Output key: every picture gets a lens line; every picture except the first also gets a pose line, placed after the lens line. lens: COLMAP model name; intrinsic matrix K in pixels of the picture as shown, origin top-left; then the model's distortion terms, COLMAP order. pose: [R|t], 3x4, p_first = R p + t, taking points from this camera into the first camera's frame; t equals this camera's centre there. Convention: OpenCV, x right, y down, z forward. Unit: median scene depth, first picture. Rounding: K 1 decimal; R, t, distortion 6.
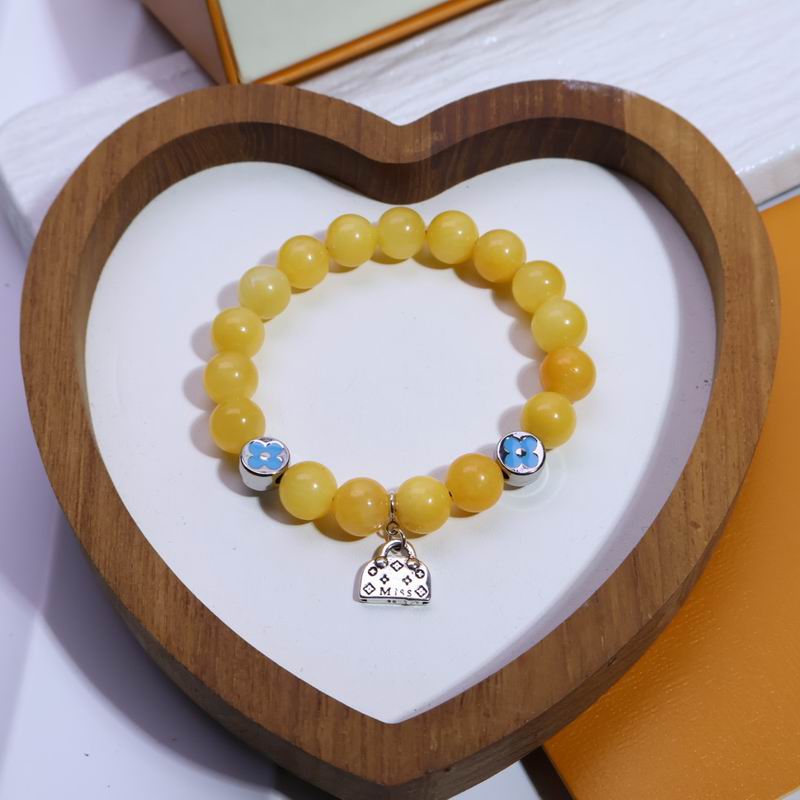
lens RADIAL K [[1420.4, 0, 400.0], [0, 1420.4, 400.0], [0, 0, 1]] dist [-0.020622, 0.056571]
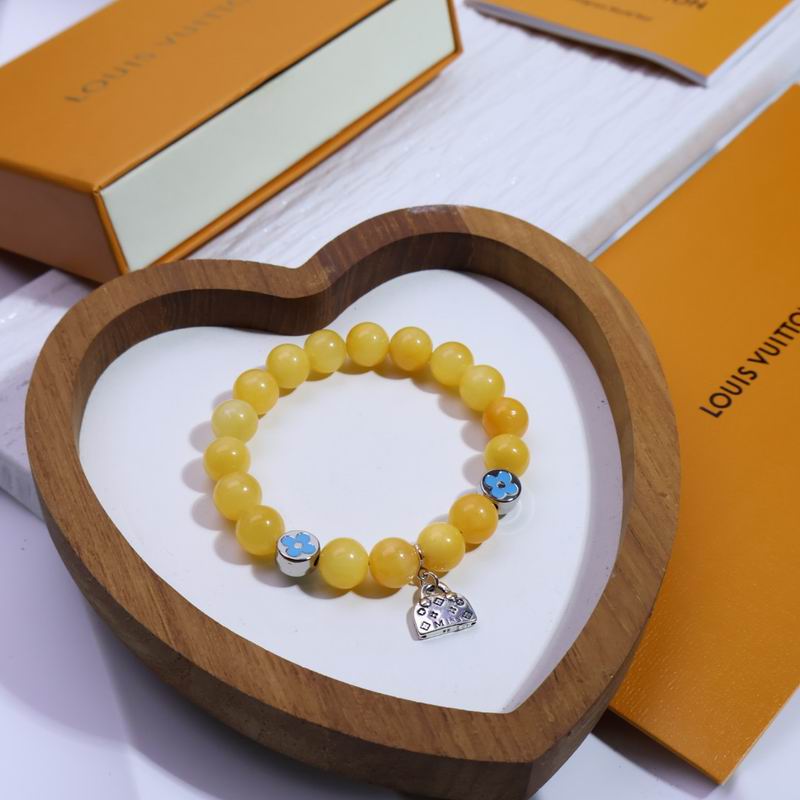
lens RADIAL K [[1233.5, 0, 400.0], [0, 1233.5, 400.0], [0, 0, 1]] dist [-0.007862, 0.014472]
pose [[0.933658, -0.240496, 0.265412, -0.229897], [0.278671, 0.953294, -0.116500, 0.060073], [-0.224999, 0.182734, 0.957071, 0.008278]]
